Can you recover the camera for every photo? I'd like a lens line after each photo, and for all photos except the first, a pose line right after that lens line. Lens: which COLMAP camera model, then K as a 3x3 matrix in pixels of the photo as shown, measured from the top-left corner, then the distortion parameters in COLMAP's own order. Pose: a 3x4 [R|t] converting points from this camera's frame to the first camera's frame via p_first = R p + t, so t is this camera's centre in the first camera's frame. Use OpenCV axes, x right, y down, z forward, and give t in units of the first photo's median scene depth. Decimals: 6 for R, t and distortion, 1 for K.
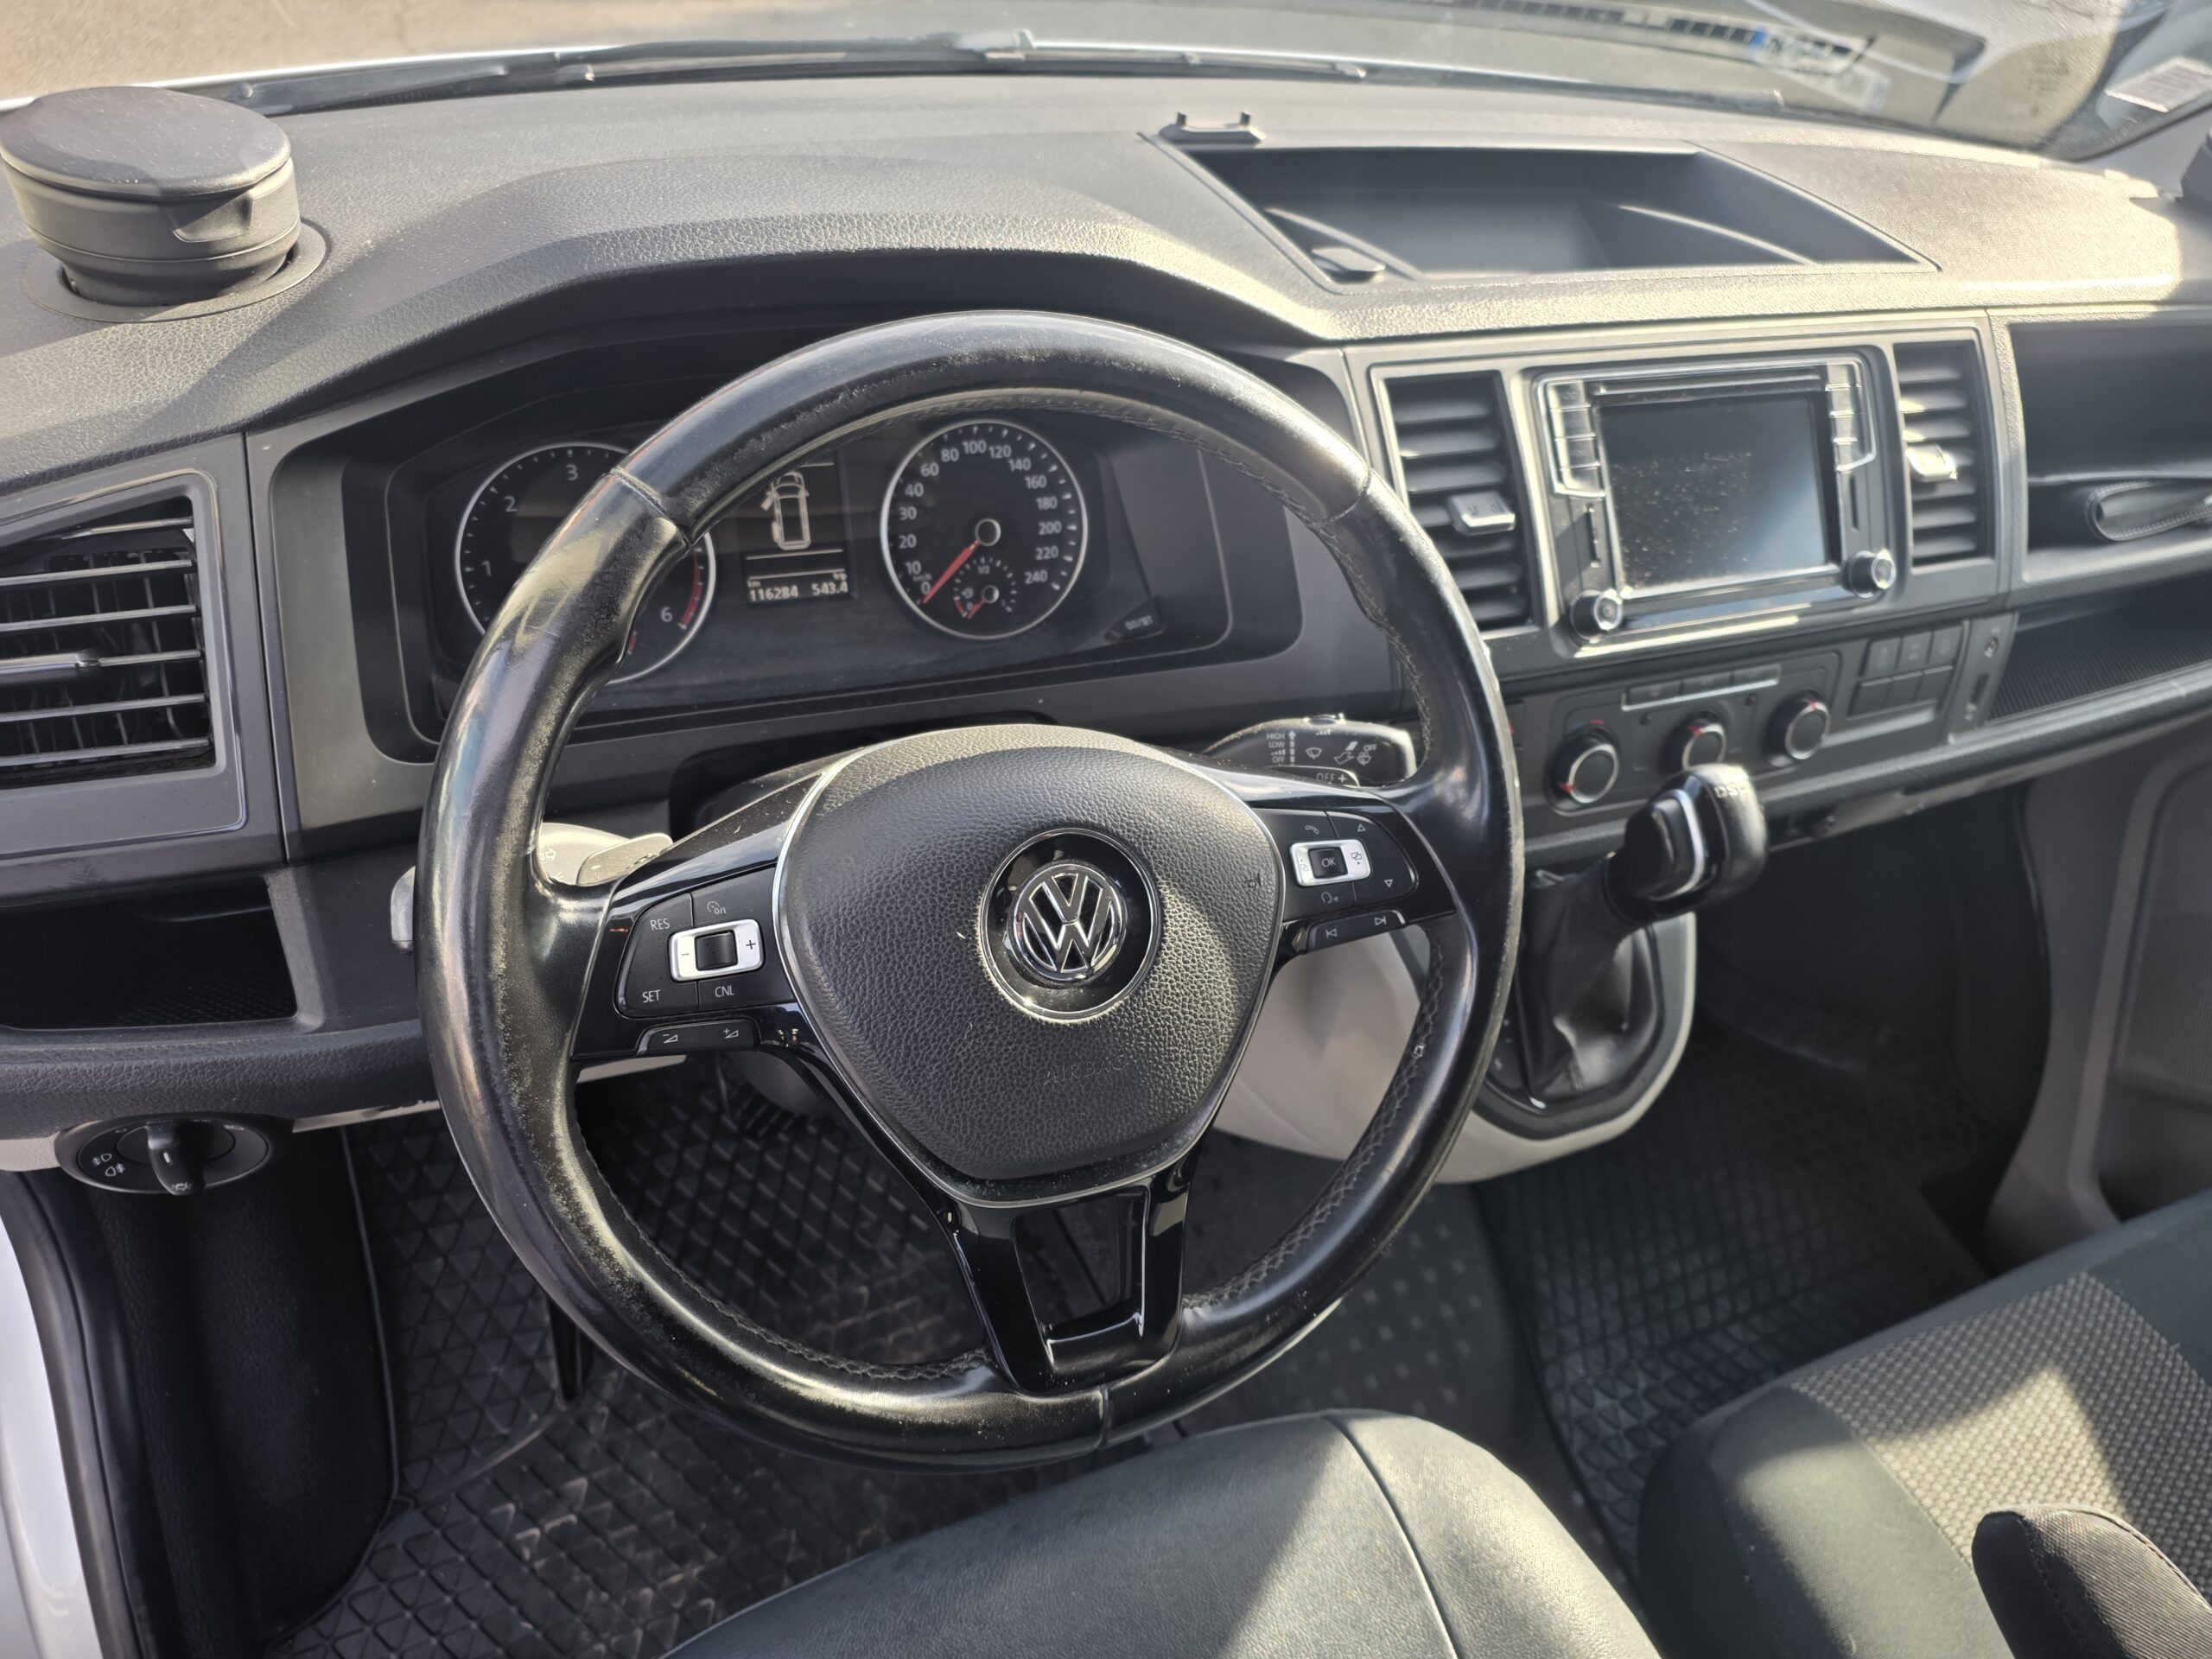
lens RADIAL K [[1491.1, 0, 1106.0], [0, 1491.1, 829.5], [0, 0, 1]] dist [0.158369, -0.152043]
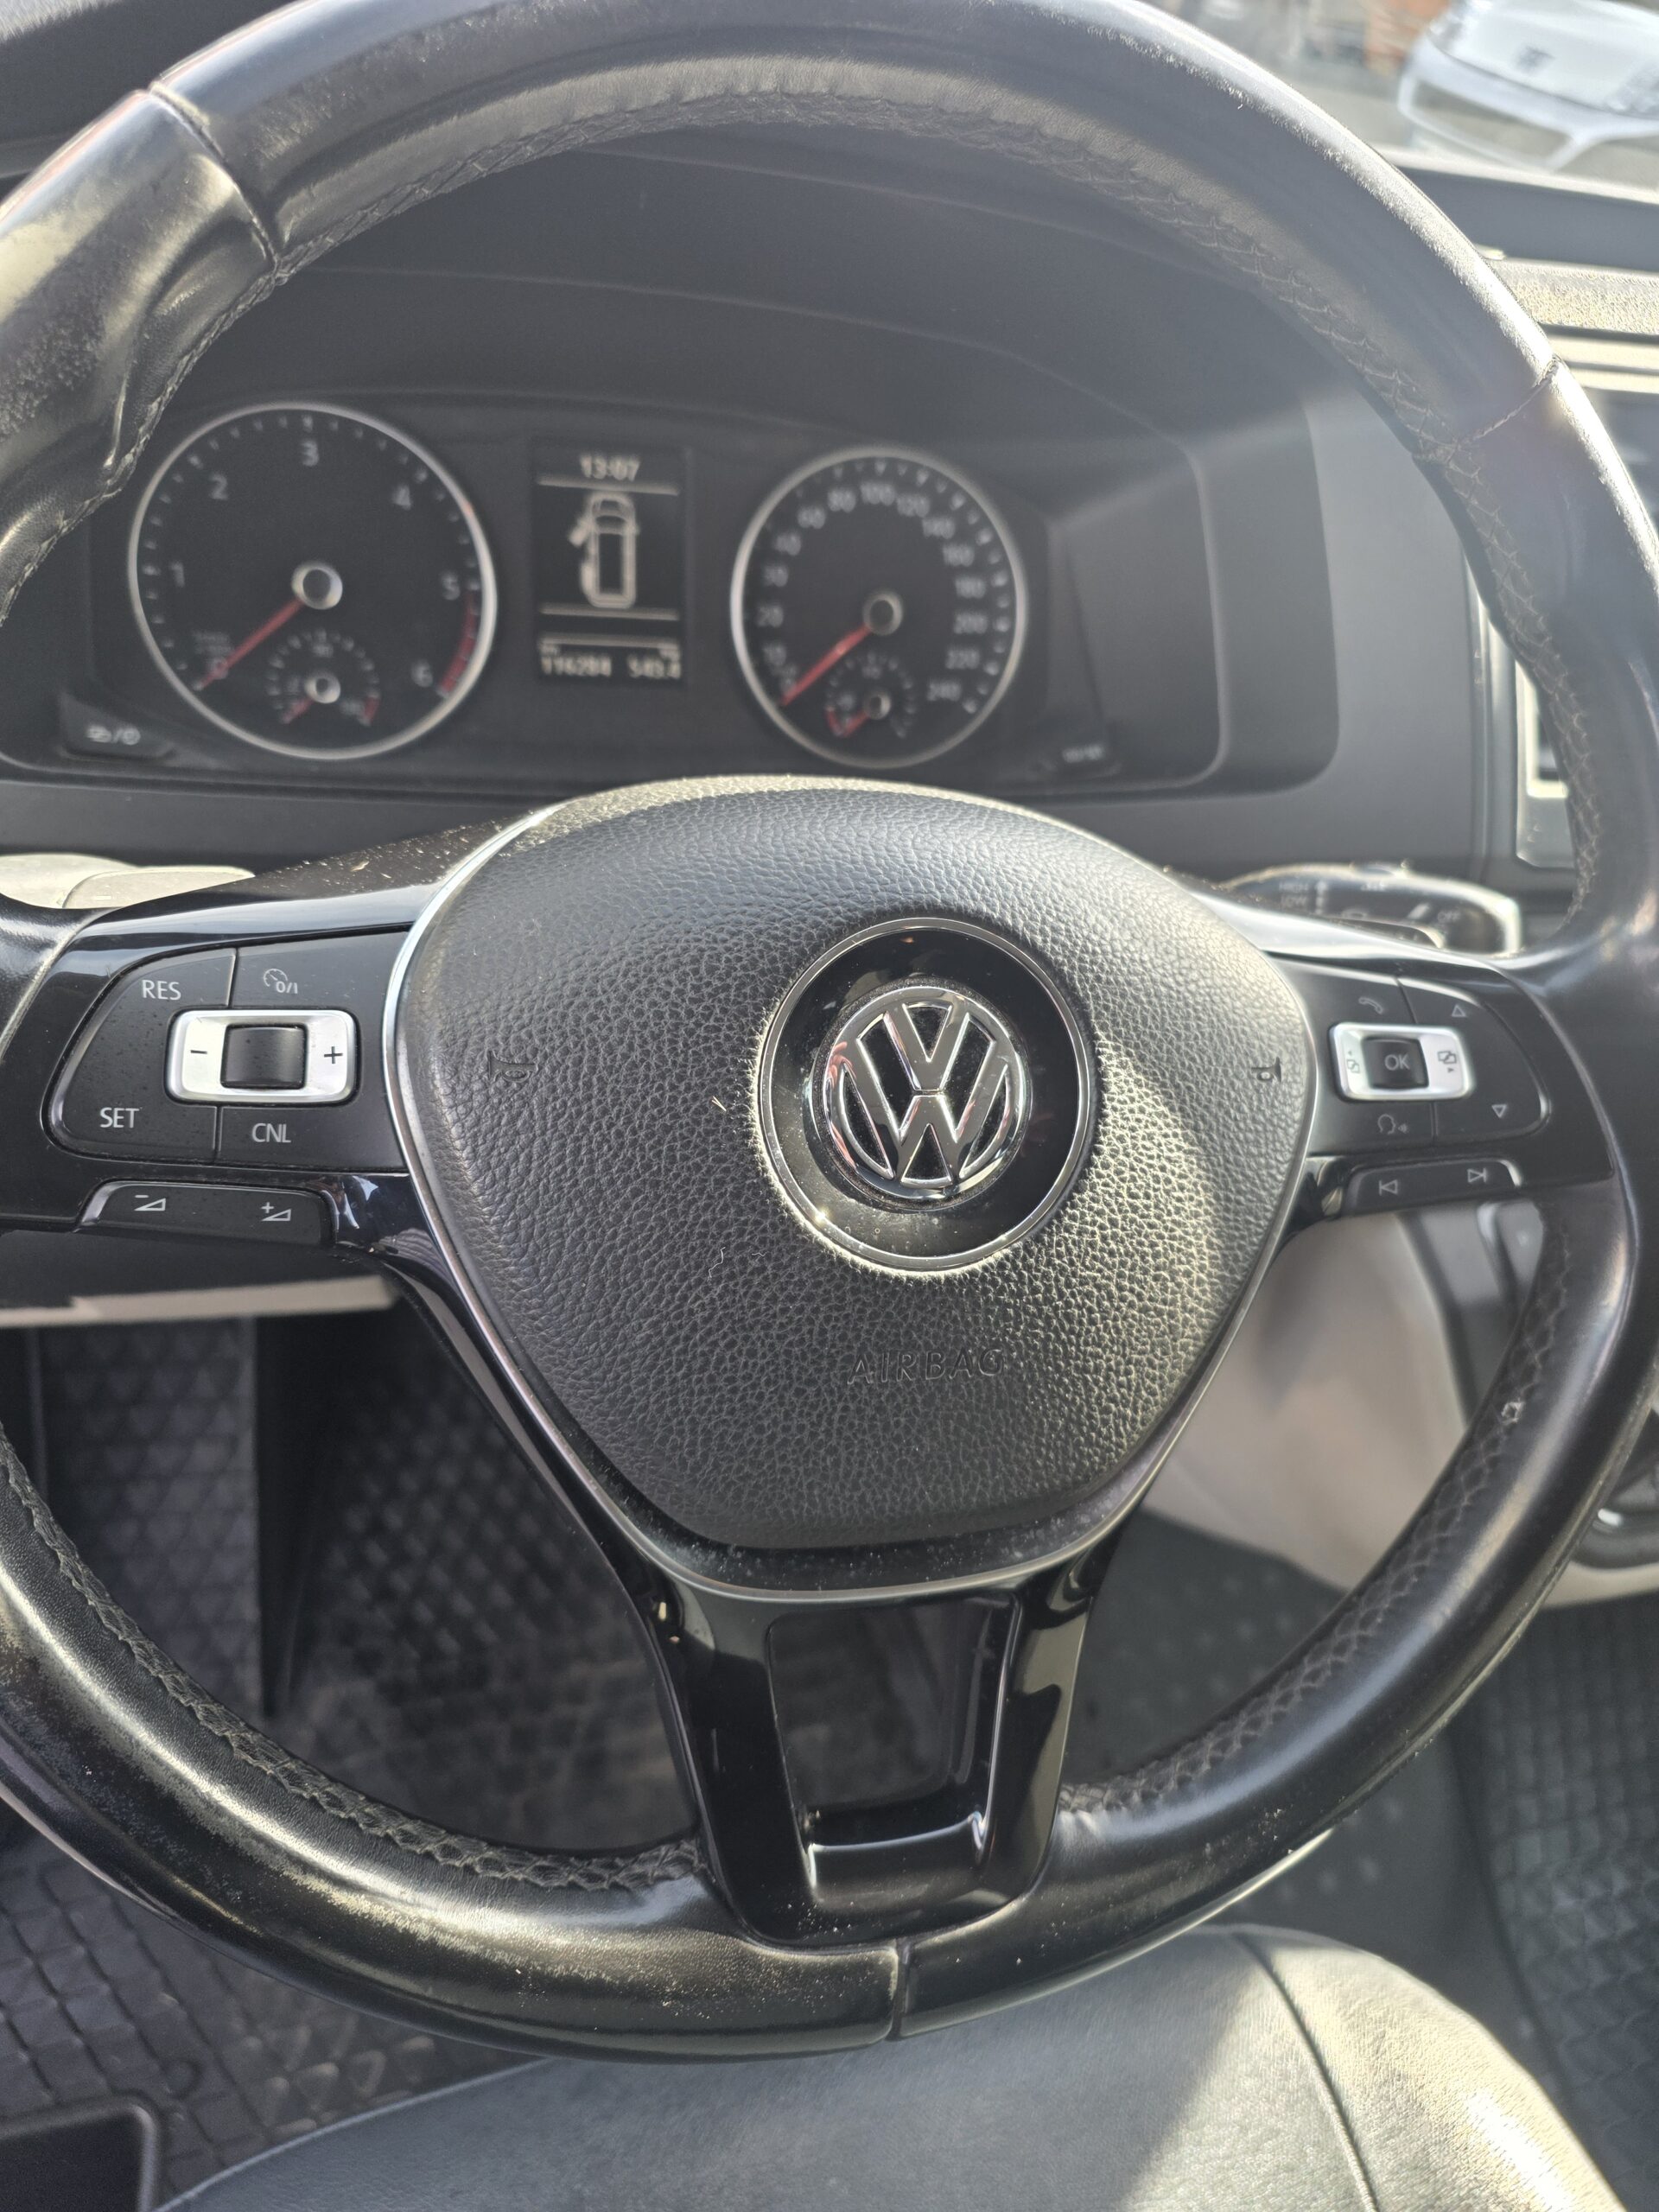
lens RADIAL K [[1512.4, 0, 862.9], [0, 1512.4, 1117.0], [0, 0, 1]] dist [0.030138, -0.001869]
pose [[0.990319, 0.105358, -0.090374, 0.002431], [-0.107770, 0.993928, -0.022216, 0.075126], [0.087484, 0.031741, 0.995660, 0.397667]]
